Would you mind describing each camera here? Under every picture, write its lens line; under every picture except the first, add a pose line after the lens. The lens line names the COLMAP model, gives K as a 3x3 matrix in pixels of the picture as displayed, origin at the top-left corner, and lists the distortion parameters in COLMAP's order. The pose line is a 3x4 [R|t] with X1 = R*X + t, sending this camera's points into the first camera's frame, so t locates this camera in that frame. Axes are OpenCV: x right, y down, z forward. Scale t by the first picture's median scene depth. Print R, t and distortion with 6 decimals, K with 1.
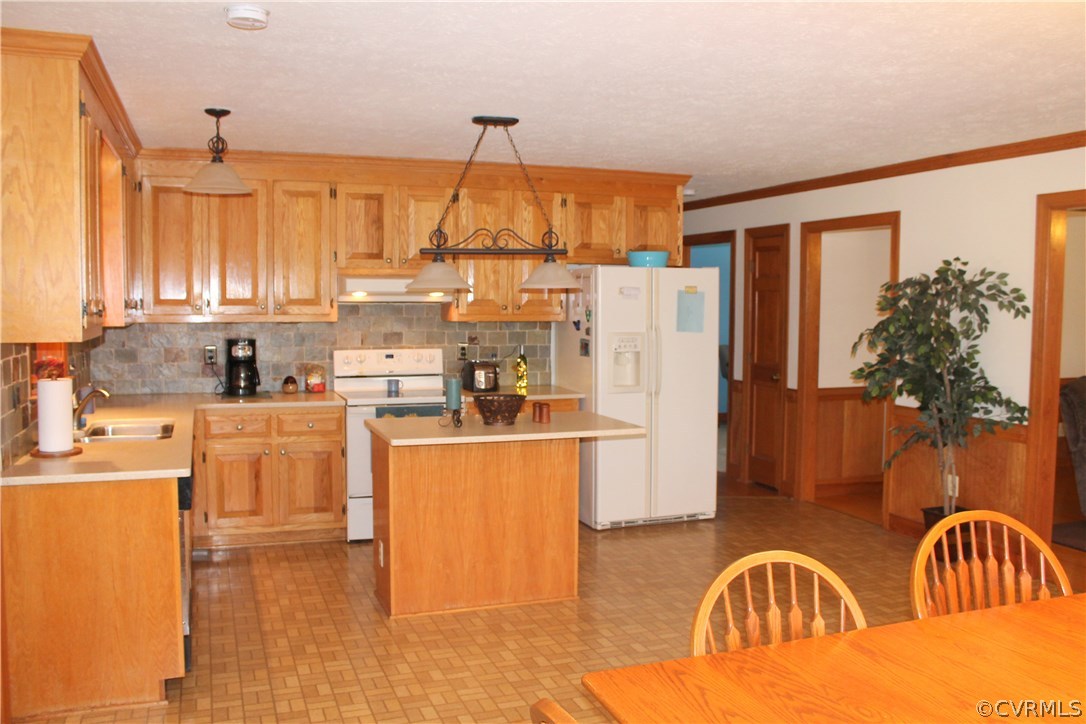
lens RADIAL K [[934.5, 0, 548.6], [0, 934.5, 357.3], [0, 0, 1]] dist [-0.144841, 0.136415]
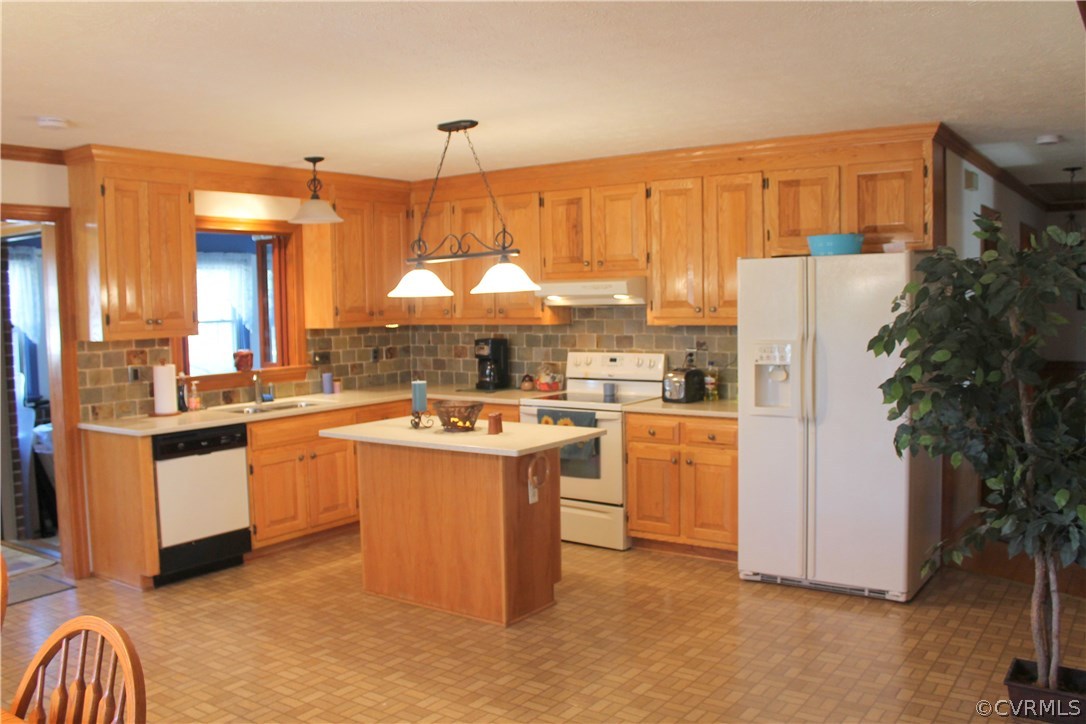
lens RADIAL K [[934.5, 0, 548.6], [0, 934.5, 357.3], [0, 0, 1]] dist [-0.144841, 0.136415]
pose [[0.566488, 0.033642, -0.823383, 0.616697], [-0.031154, 0.999326, 0.019397, -0.021170], [0.823481, 0.014663, 0.567154, 0.388521]]
